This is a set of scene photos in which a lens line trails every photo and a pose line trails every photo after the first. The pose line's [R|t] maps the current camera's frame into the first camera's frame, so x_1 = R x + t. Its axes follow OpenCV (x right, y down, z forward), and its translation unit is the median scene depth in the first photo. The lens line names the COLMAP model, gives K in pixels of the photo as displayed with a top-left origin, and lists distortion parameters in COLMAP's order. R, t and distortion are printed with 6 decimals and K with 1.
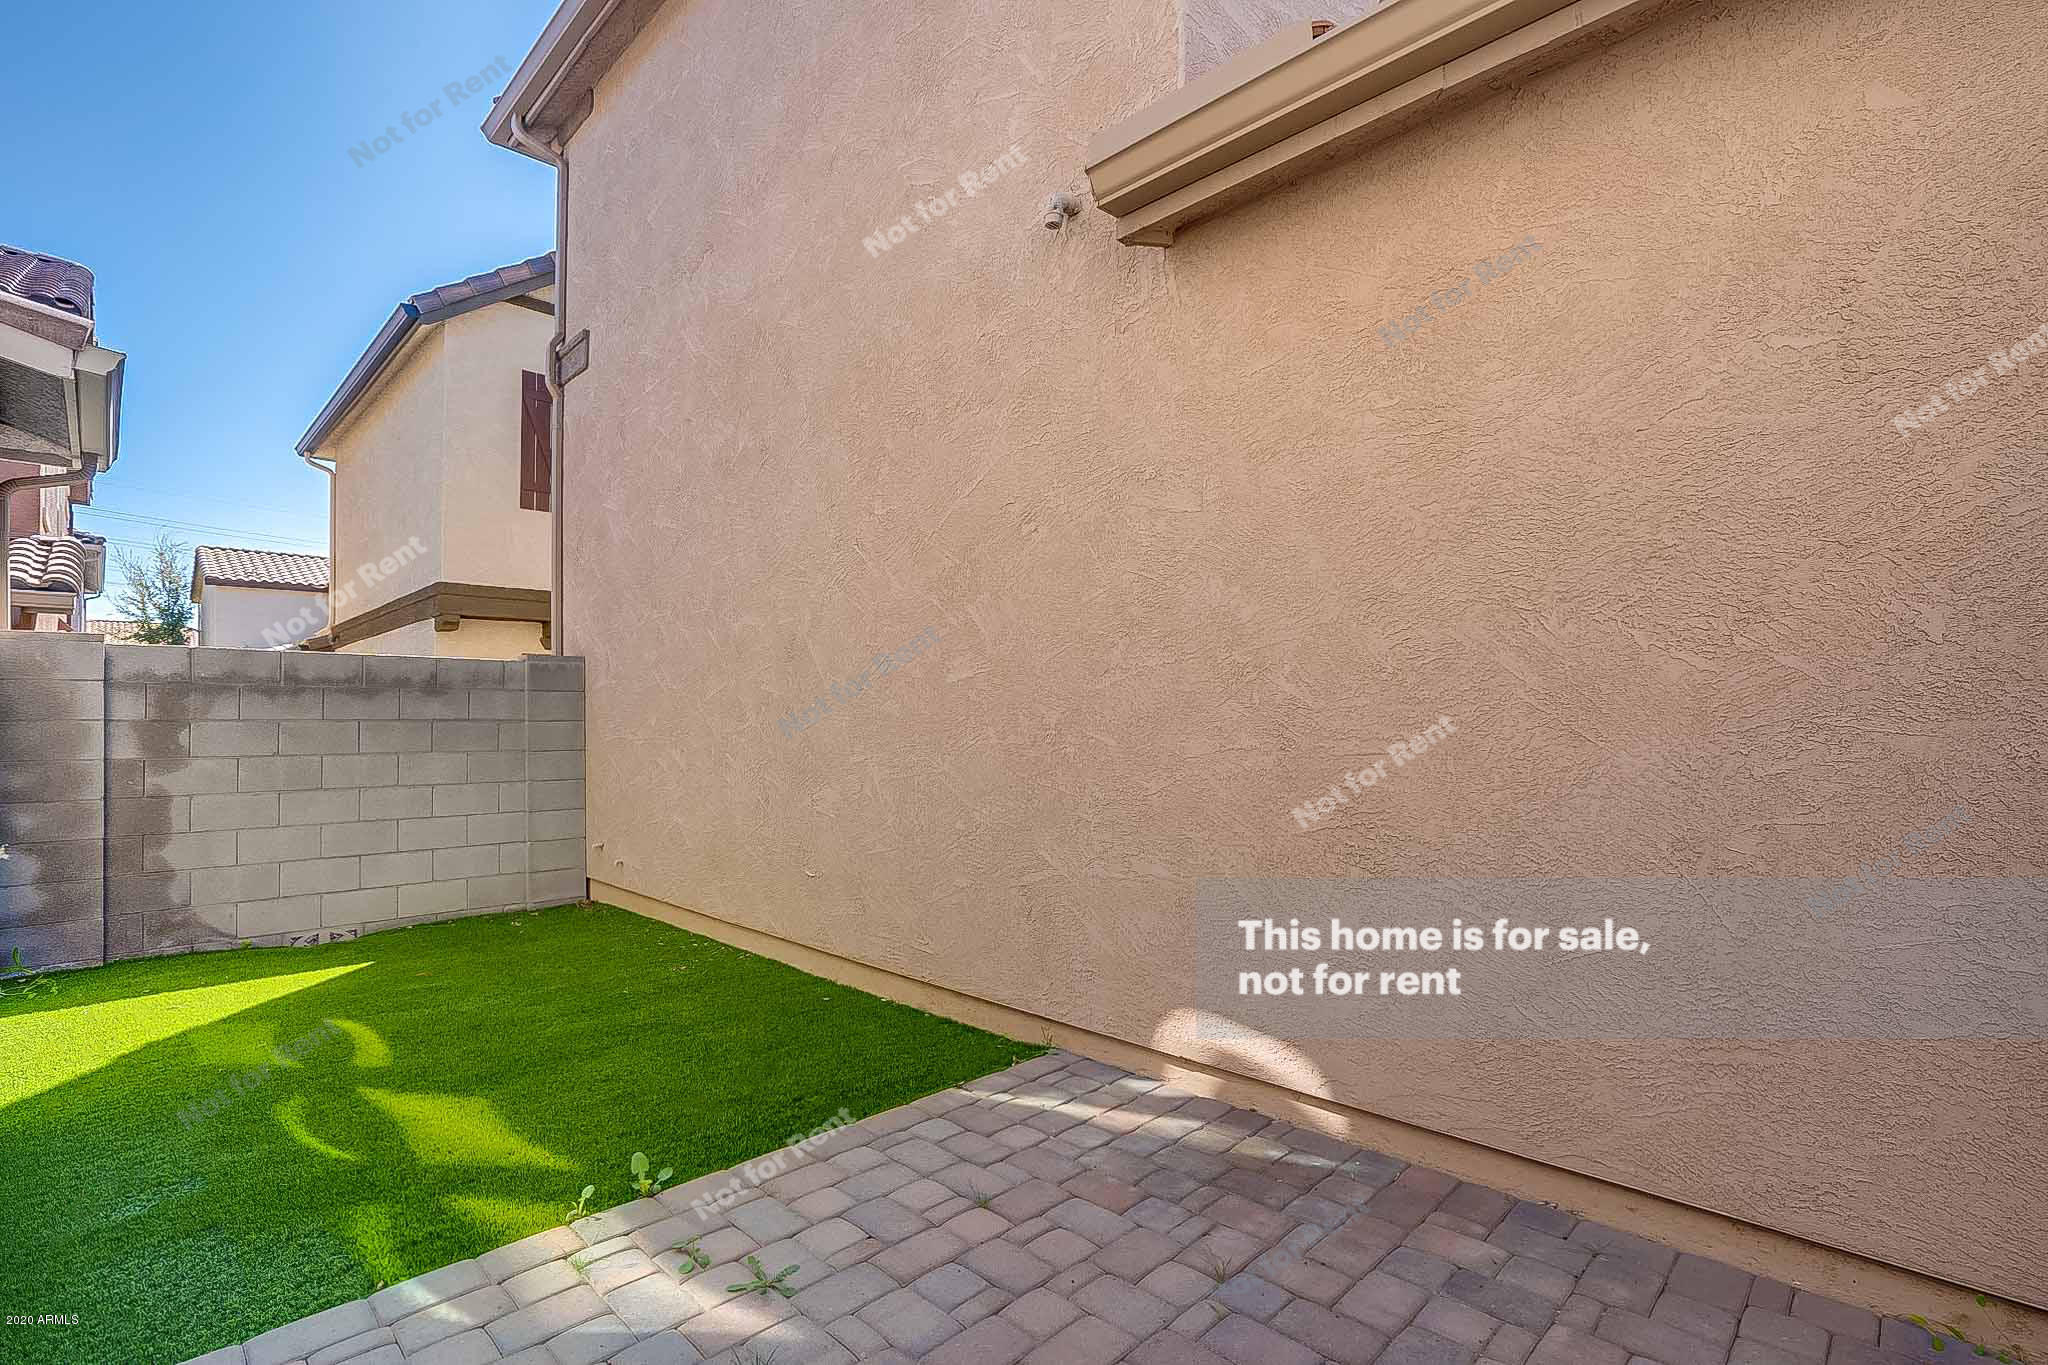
lens RADIAL K [[952.9, 0, 1018.9], [0, 952.9, 707.3], [0, 0, 1]] dist [-0.064549, 0.018928]
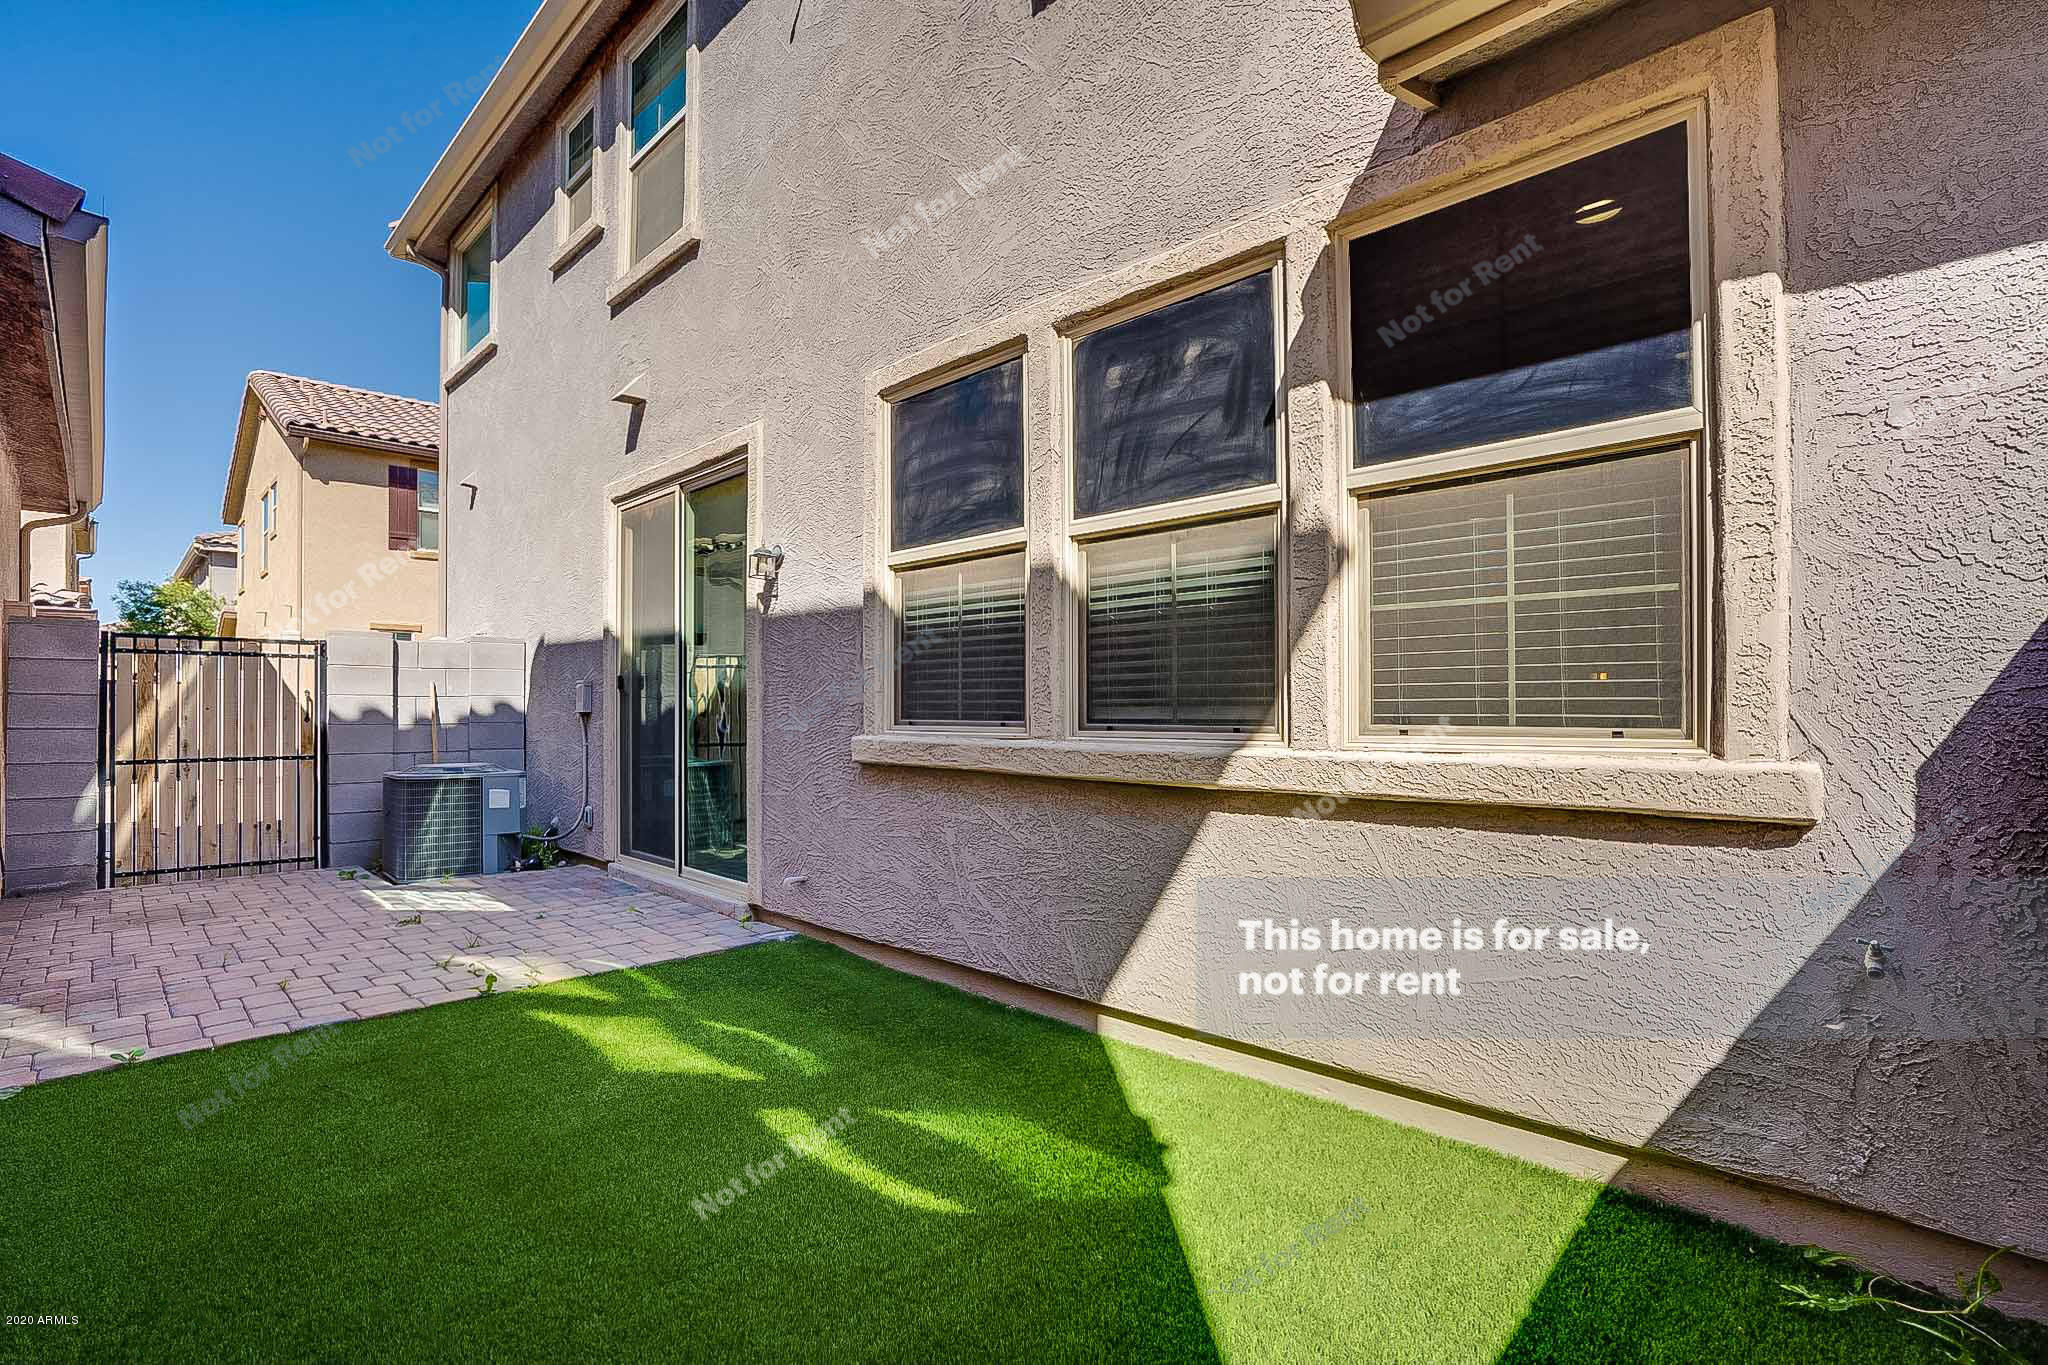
lens RADIAL K [[952.9, 0, 1018.9], [0, 952.9, 707.3], [0, 0, 1]] dist [-0.064549, 0.018928]
pose [[-0.999963, 0.006603, 0.005510, -0.649280], [0.006538, 0.999910, -0.011690, 0.041067], [-0.005586, -0.011653, -0.999916, 1.280741]]
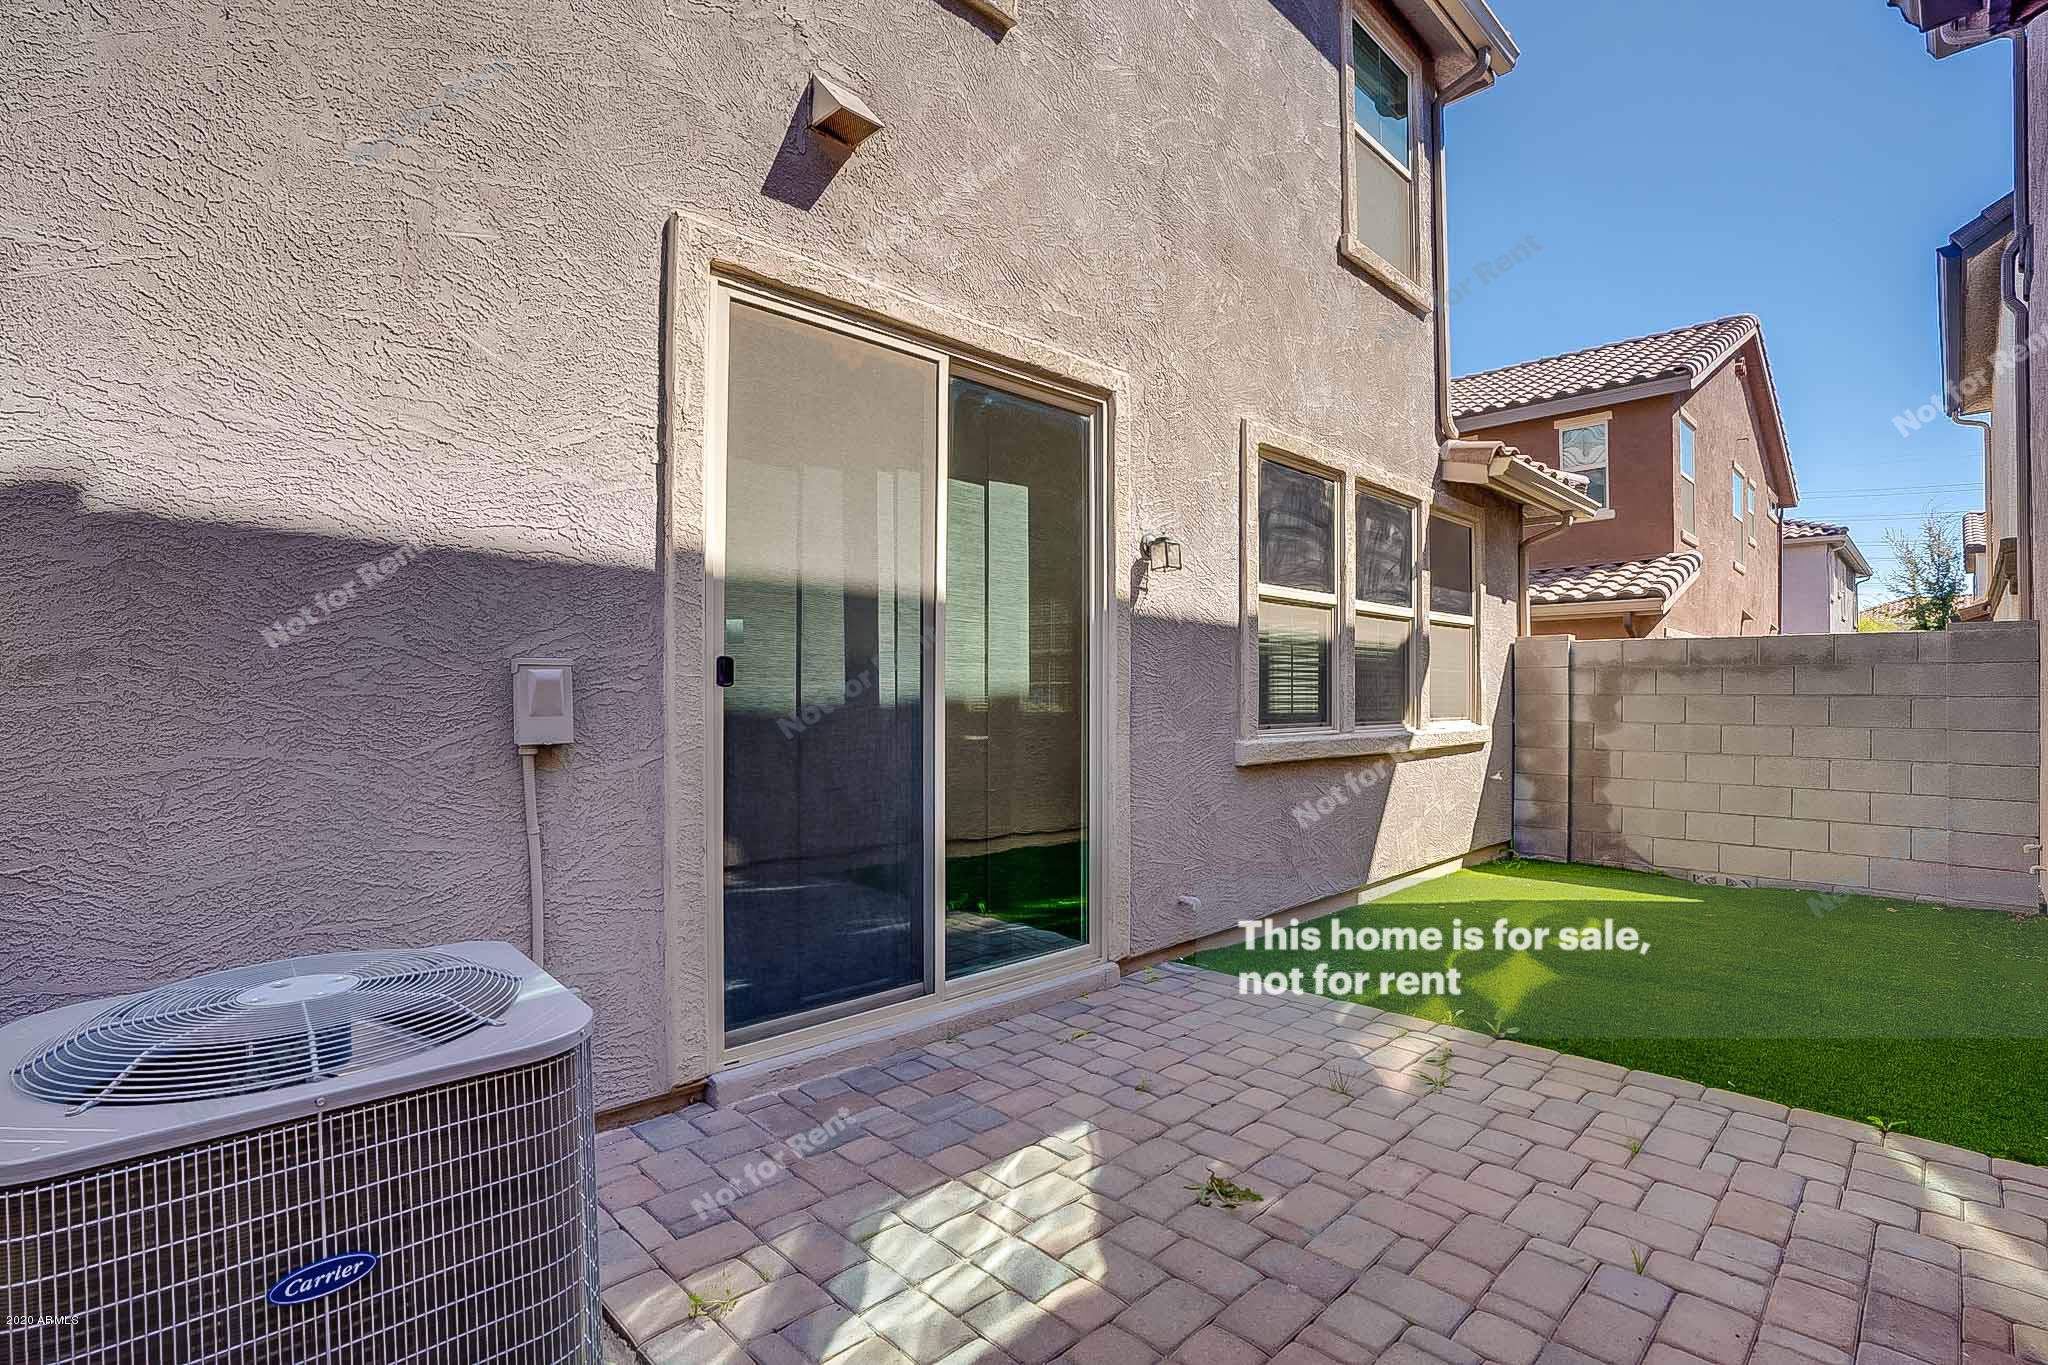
lens RADIAL K [[952.9, 0, 1018.9], [0, 952.9, 707.3], [0, 0, 1]] dist [-0.064549, 0.018928]
pose [[-0.021624, 0.017816, -0.999607, 0.509203], [0.009792, 0.999797, 0.017607, 0.000451], [0.999718, -0.009408, -0.021794, 0.162915]]
